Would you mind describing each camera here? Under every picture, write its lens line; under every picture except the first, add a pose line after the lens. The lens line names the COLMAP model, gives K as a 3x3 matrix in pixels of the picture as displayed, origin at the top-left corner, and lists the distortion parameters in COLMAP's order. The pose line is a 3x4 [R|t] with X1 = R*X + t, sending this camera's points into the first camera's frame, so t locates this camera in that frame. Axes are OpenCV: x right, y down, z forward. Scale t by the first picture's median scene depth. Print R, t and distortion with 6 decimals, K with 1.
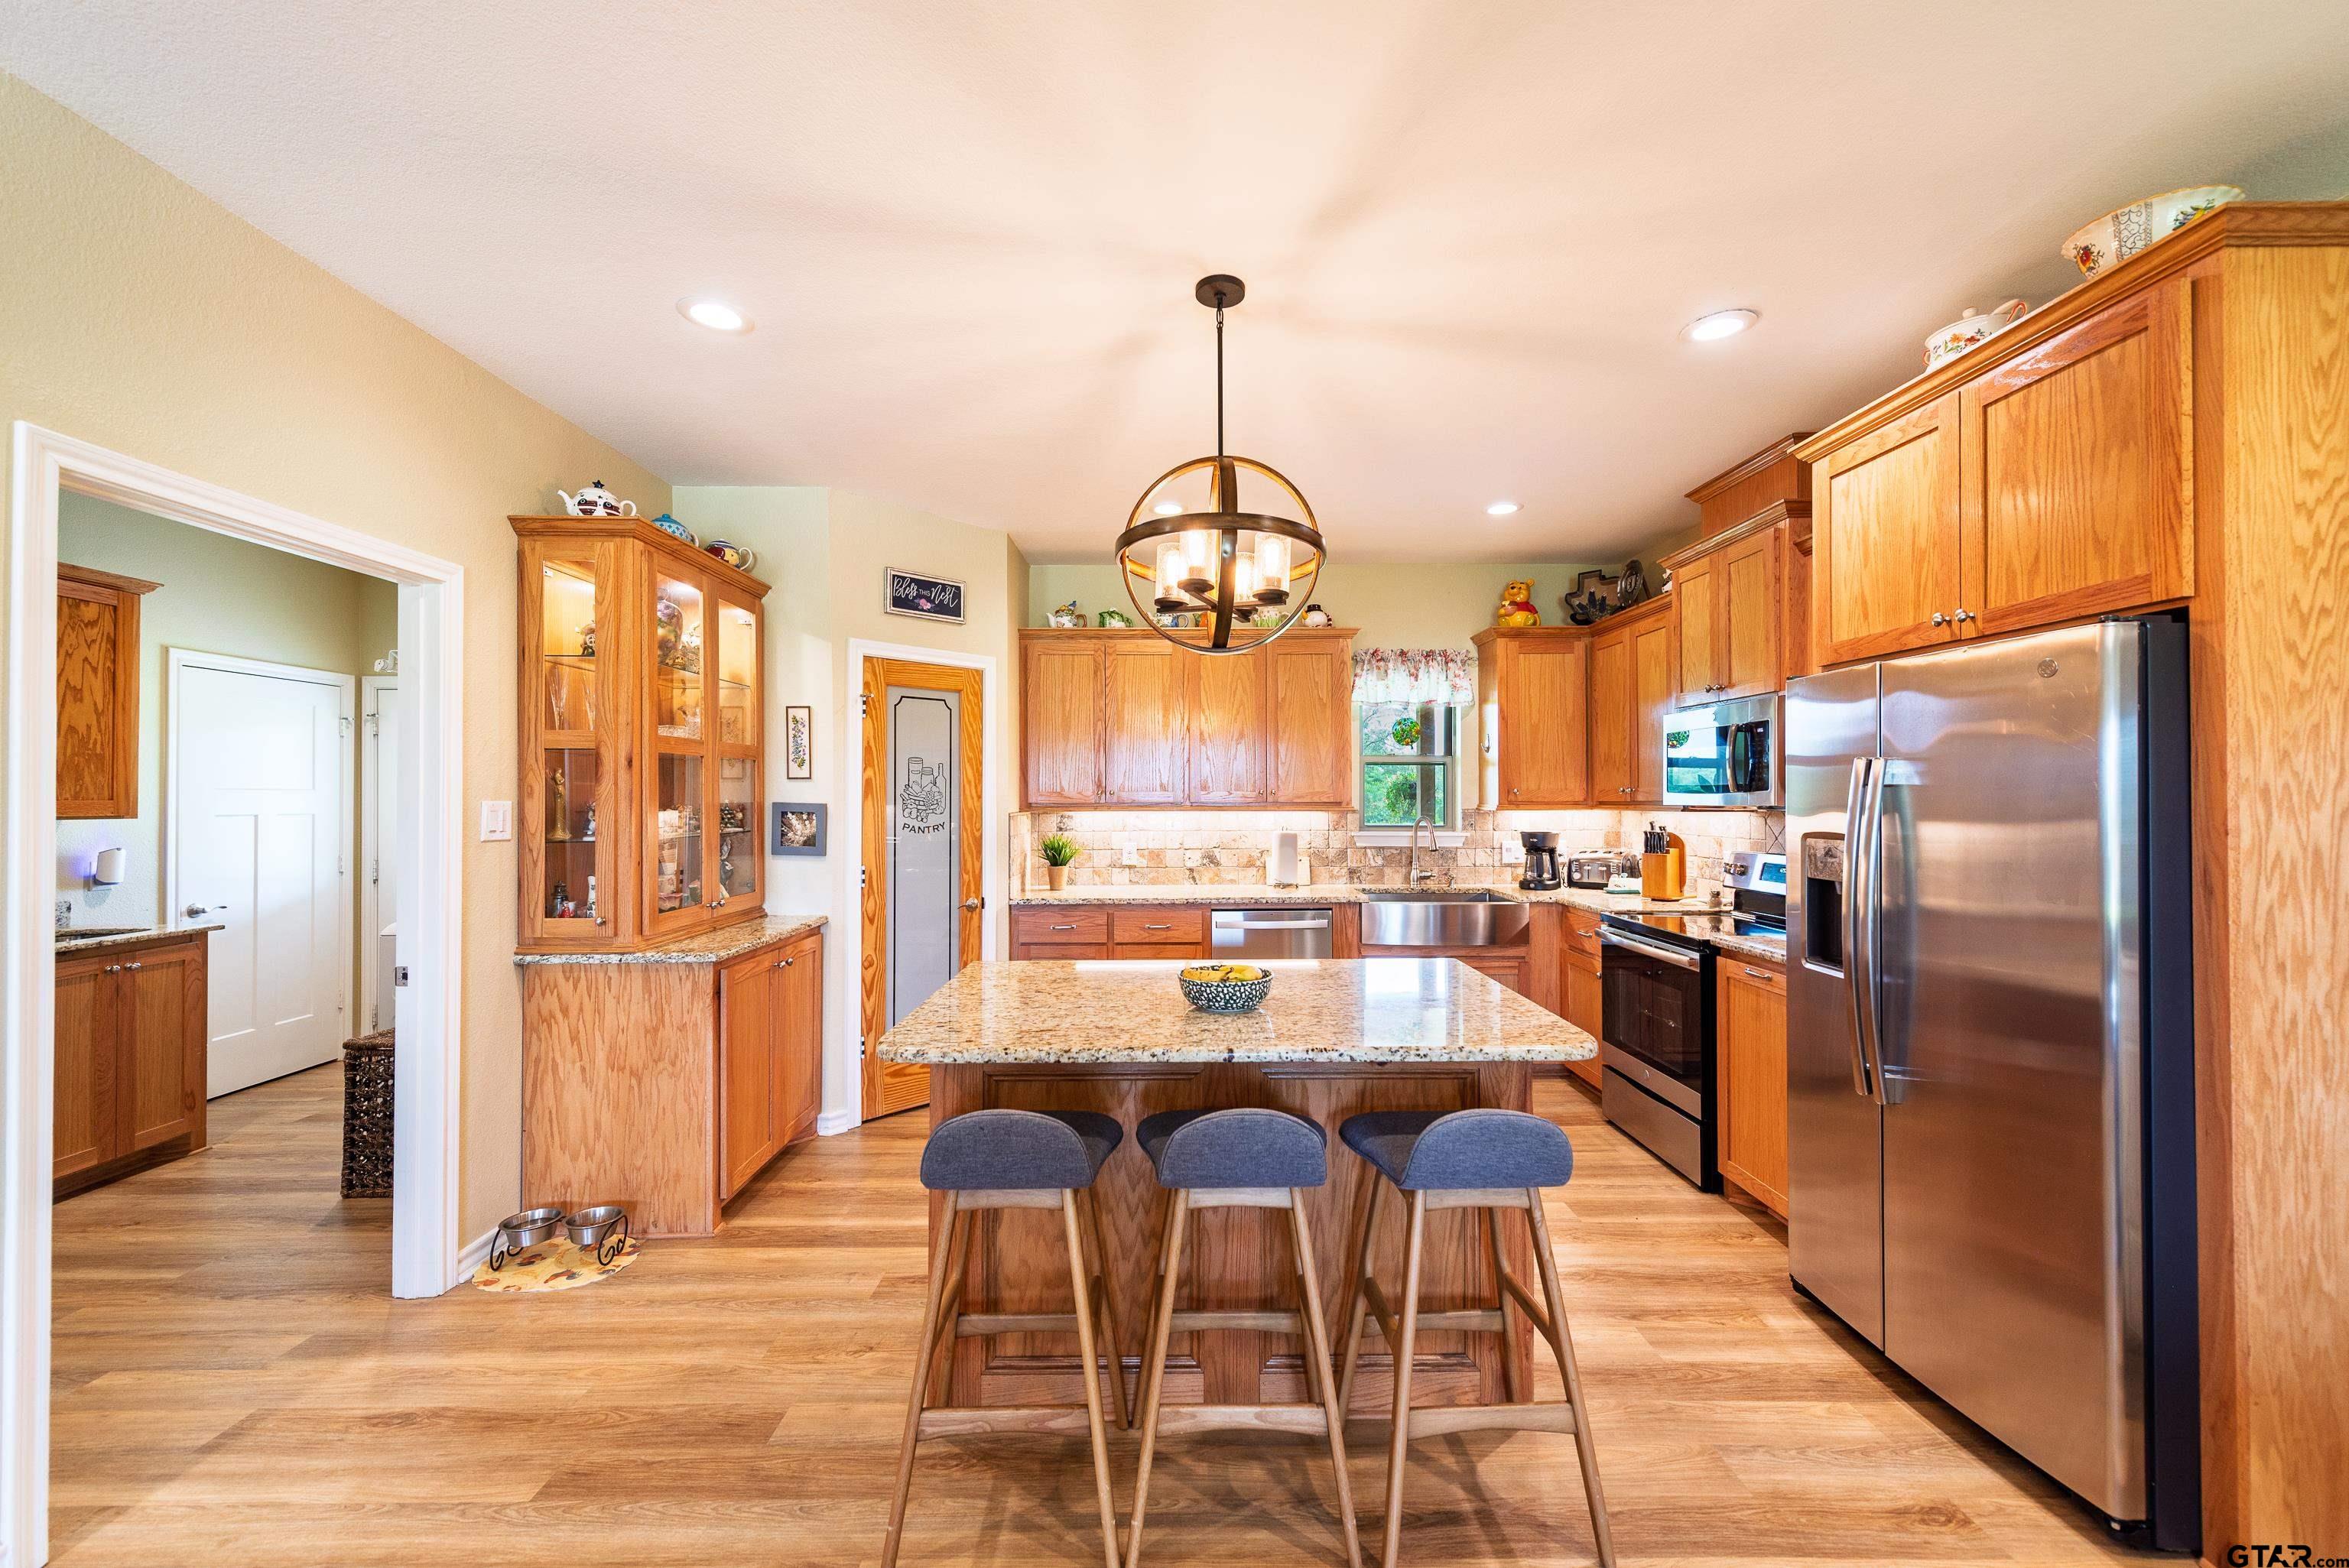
lens RADIAL K [[916.2, 0, 1174.1], [0, 916.2, 788.4], [0, 0, 1]] dist [0.007986, -0.001671]
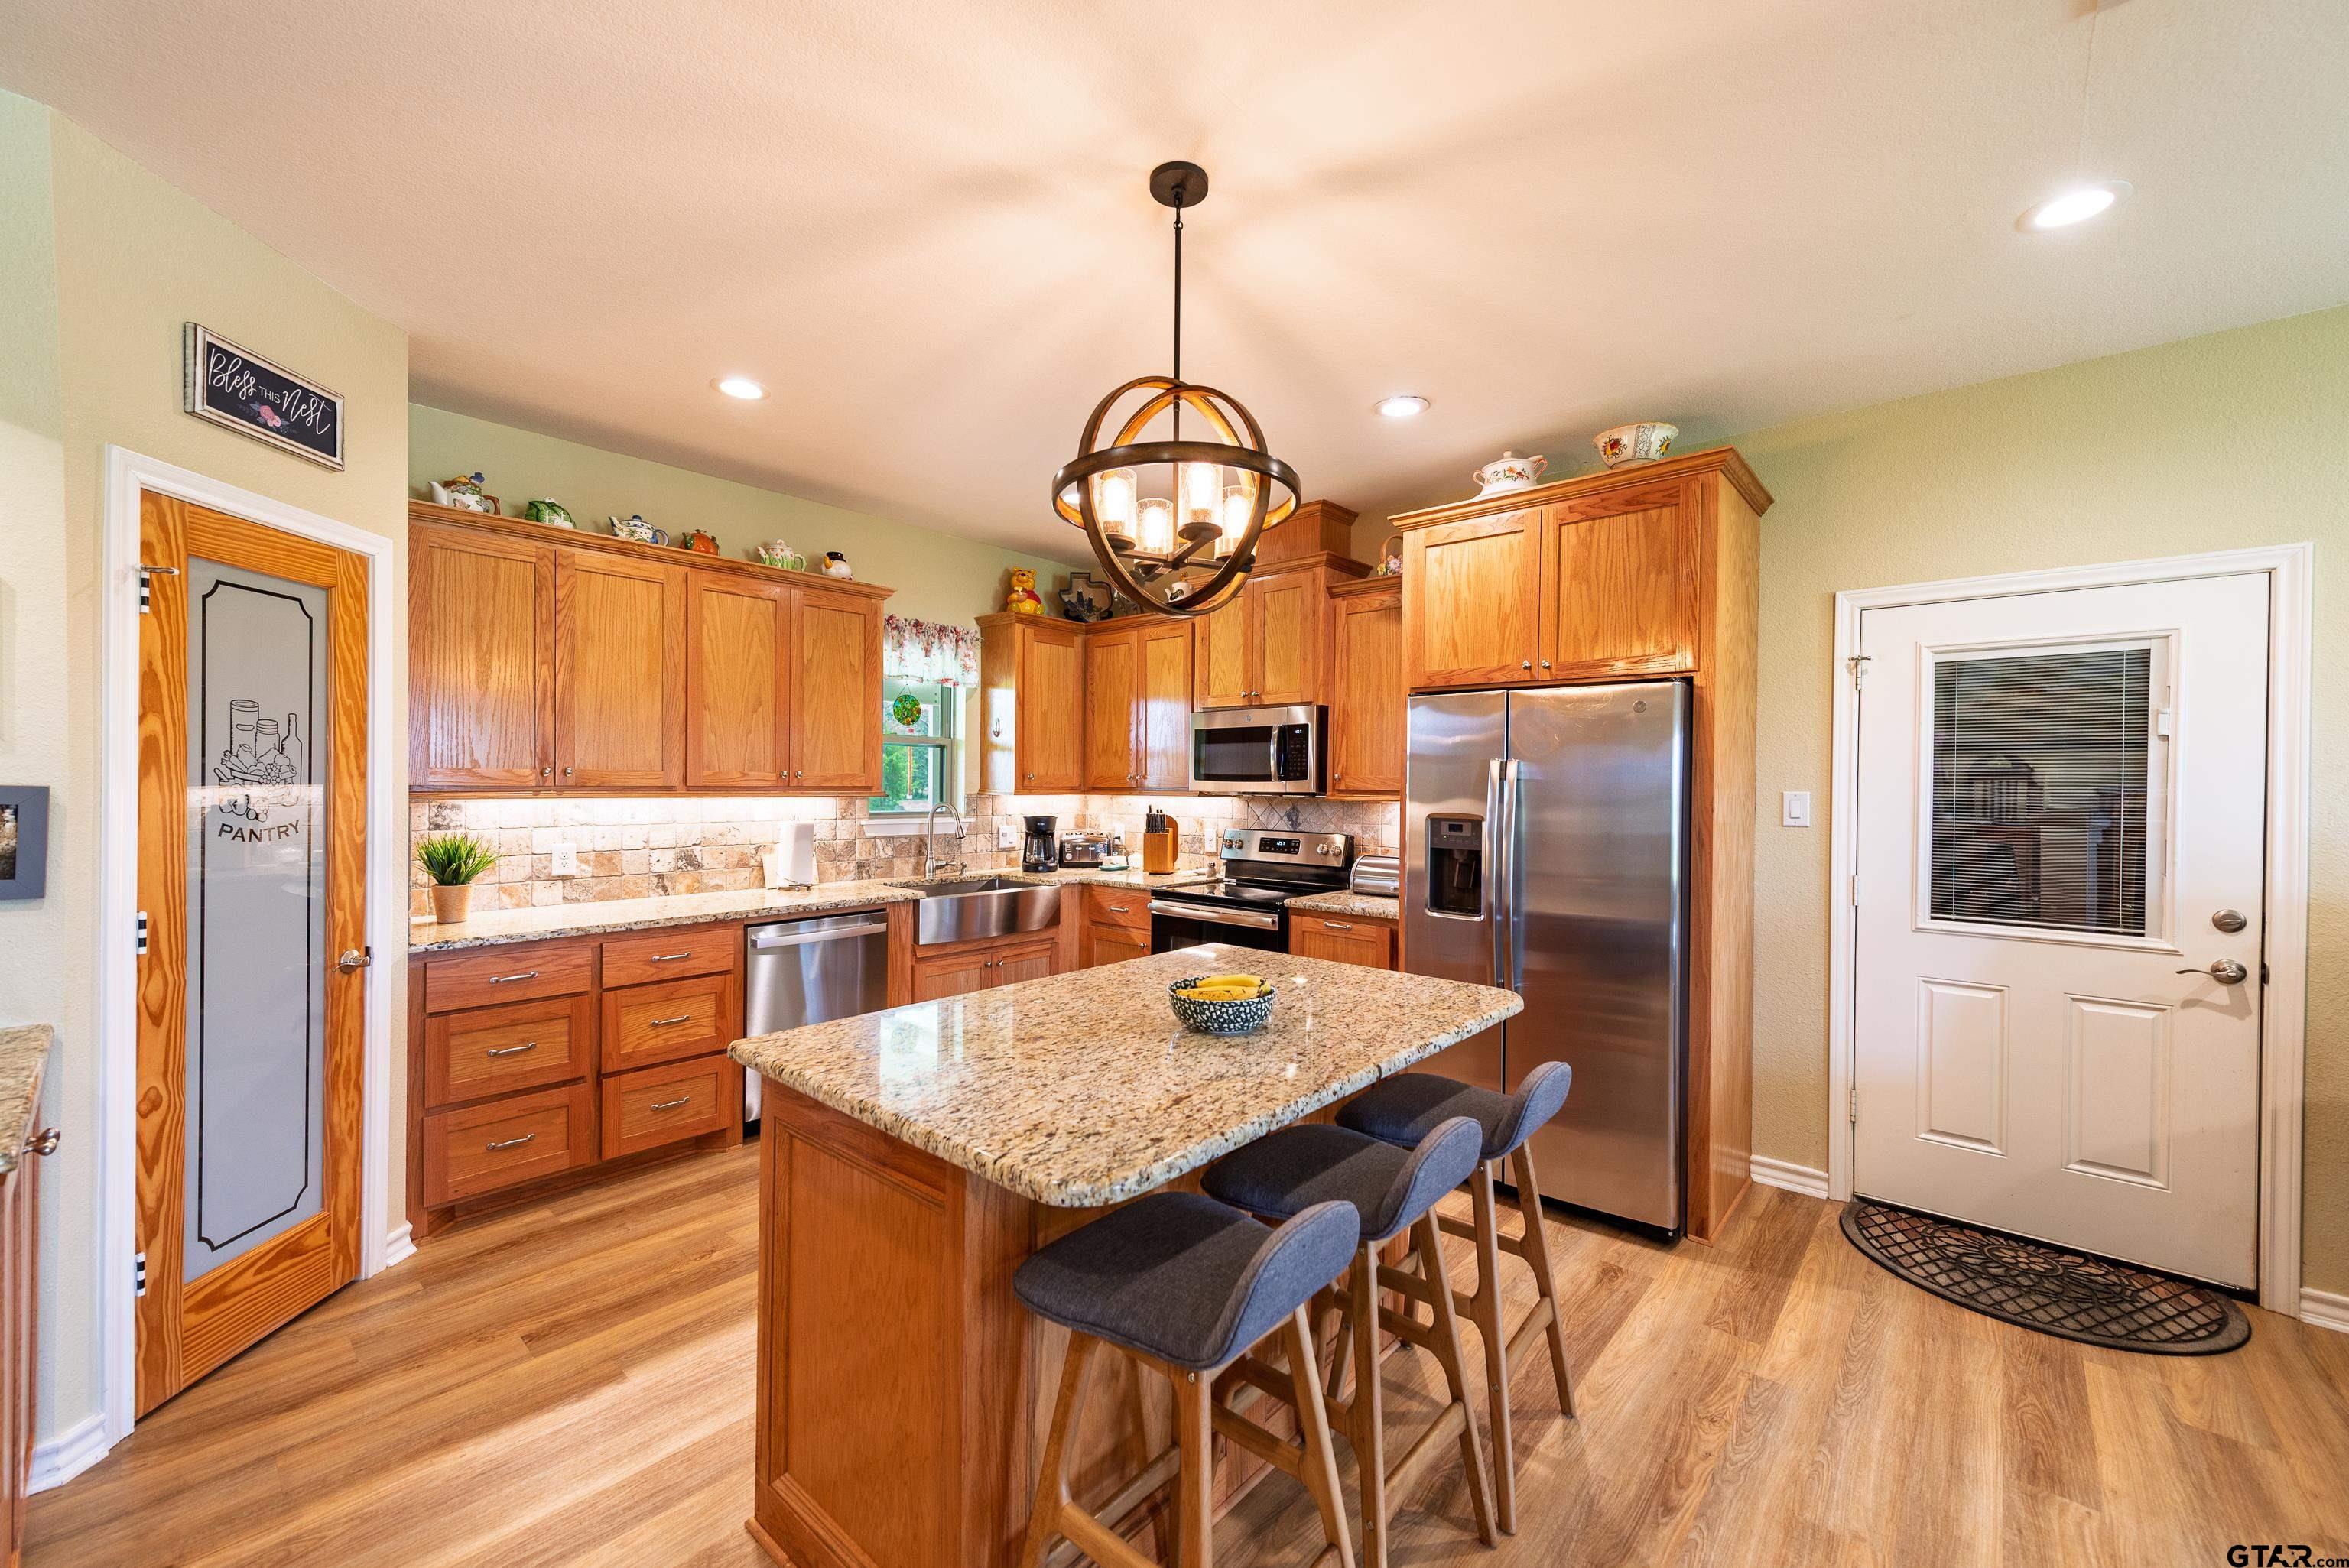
lens RADIAL K [[916.2, 0, 1177.8], [0, 916.2, 789.3], [0, 0, 1]] dist [0.007986, -0.001671]
pose [[0.666345, 0.002709, 0.745639, -0.303190], [-0.017795, 0.999766, 0.012270, 0.001831], [-0.745431, -0.021445, 0.666238, 0.224066]]
